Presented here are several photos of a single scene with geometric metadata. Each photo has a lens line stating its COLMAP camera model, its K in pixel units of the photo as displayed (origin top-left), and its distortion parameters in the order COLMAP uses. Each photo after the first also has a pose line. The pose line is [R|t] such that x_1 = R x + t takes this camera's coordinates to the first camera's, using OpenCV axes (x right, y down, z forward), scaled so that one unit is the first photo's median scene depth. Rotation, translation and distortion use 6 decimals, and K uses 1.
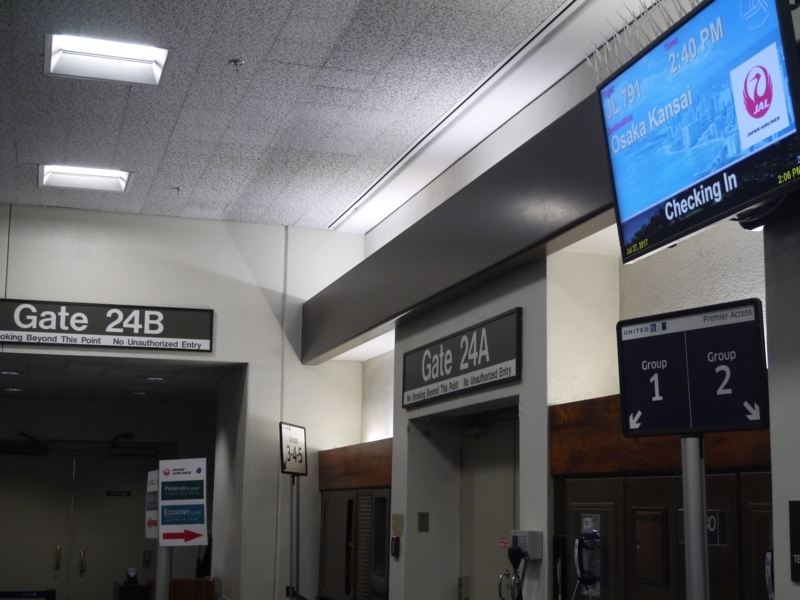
lens RADIAL K [[1158.9, 0, 400.0], [0, 1158.9, 300.0], [0, 0, 1]] dist [-0.010047, -0.042995]
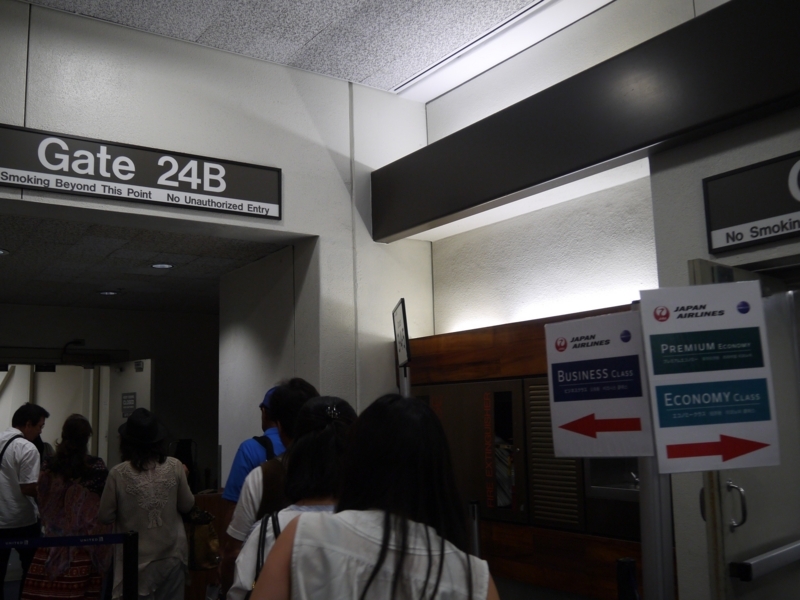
lens RADIAL K [[793.1, 0, 400.0], [0, 793.1, 300.0], [0, 0, 1]] dist [-0.107166, 0.124448]
pose [[0.961739, 0.007920, 0.273852, -0.240878], [-0.018083, 0.999237, 0.034609, 0.083261], [-0.273369, -0.038237, 0.961149, 0.451515]]
